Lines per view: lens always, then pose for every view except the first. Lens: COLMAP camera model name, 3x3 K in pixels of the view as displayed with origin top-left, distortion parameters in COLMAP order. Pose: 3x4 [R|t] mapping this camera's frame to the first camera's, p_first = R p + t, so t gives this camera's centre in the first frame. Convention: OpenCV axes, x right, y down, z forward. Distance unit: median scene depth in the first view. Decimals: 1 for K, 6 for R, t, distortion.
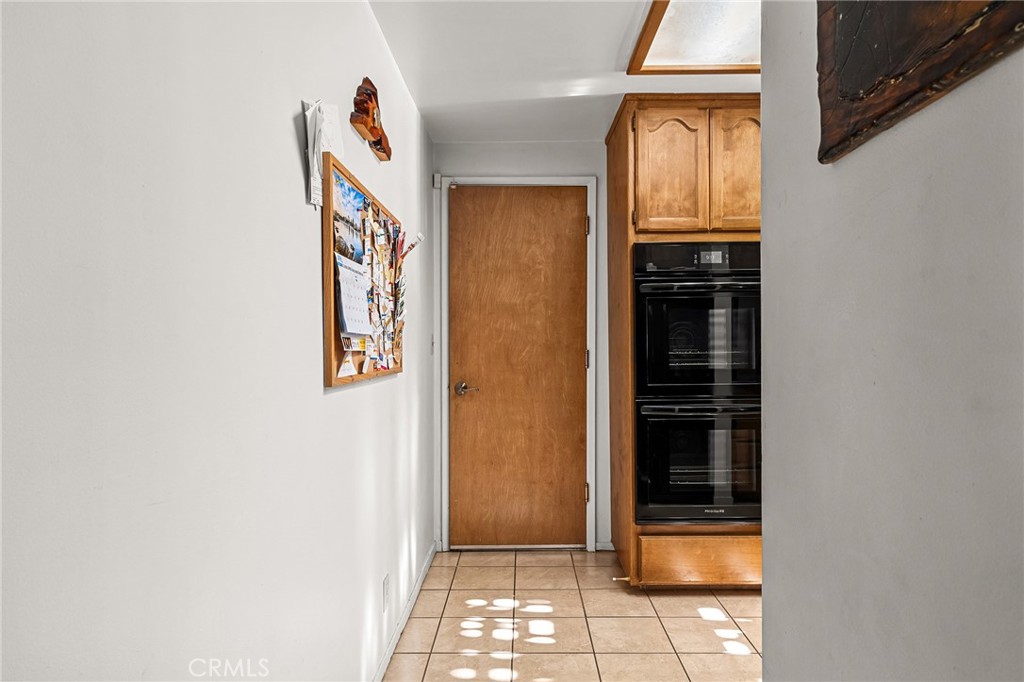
lens RADIAL K [[643.0, 0, 512.0], [0, 643.0, 339.4], [0, 0, 1]] dist [-0.000614, -0.000318]
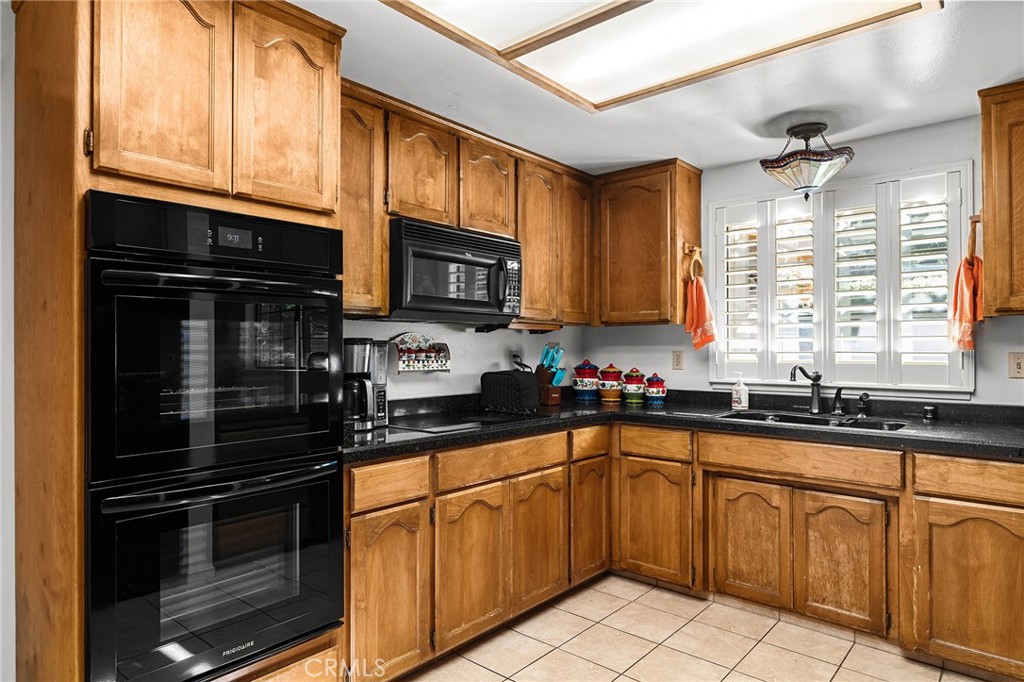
lens RADIAL K [[611.5, 0, 518.7], [0, 611.5, 343.8], [0, 0, 1]] dist [0.000542, 0.002047]
pose [[0.647272, 0.011927, 0.762166, 0.035909], [-0.002177, 0.999902, -0.013799, -0.016843], [-0.762256, 0.007273, 0.647235, 0.402723]]
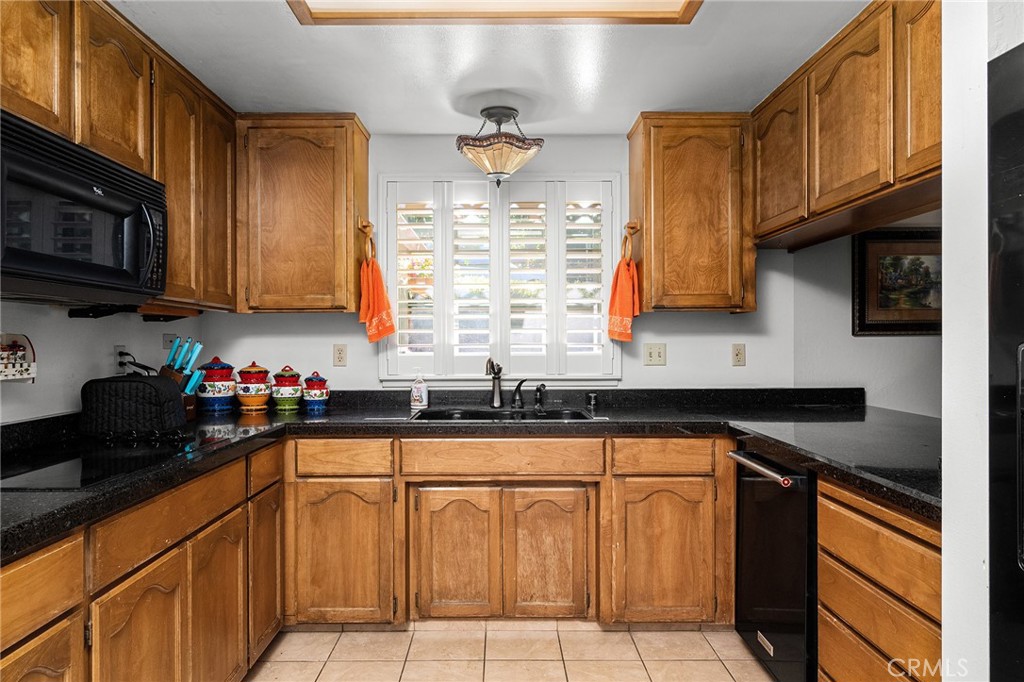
lens RADIAL K [[643.0, 0, 506.8], [0, 643.0, 342.1], [0, 0, 1]] dist [-0.000614, -0.000318]
pose [[-0.011039, 0.002642, 0.999936, 0.091420], [0.006313, 0.999977, -0.002573, -0.019305], [-0.999919, 0.006285, -0.011056, 0.708238]]
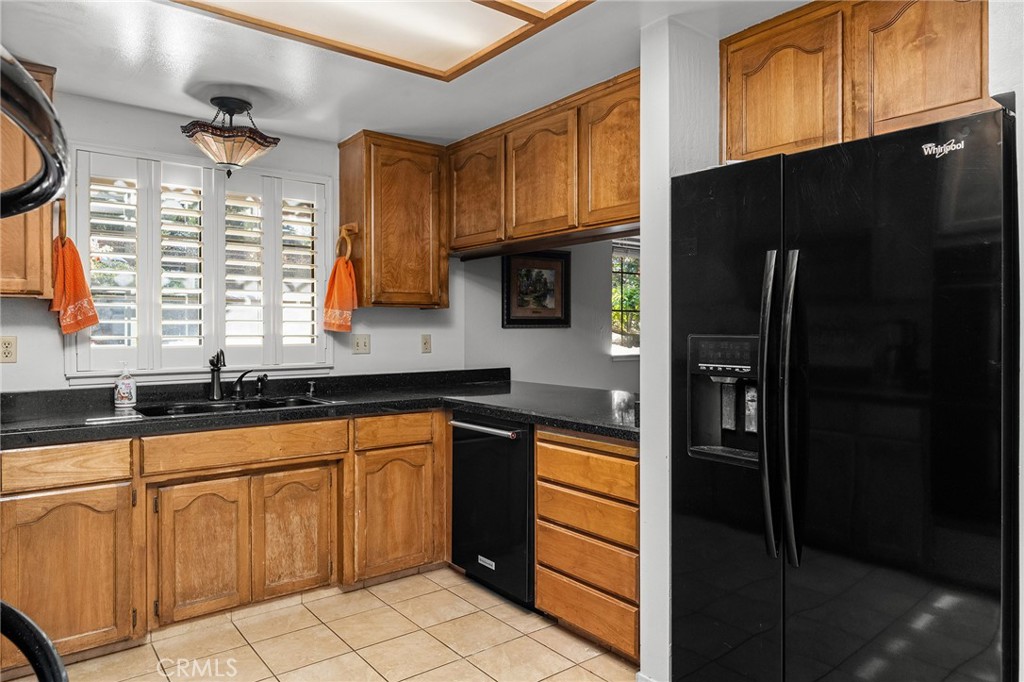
lens RADIAL K [[650.1, 0, 515.4], [0, 650.1, 331.4], [0, 0, 1]] dist [-0.000993, 0.000744]
pose [[-0.621922, 0.004941, 0.783064, 0.023686], [0.007914, 0.999969, -0.000024, -0.021720], [-0.783039, 0.006182, -0.621942, 1.012072]]
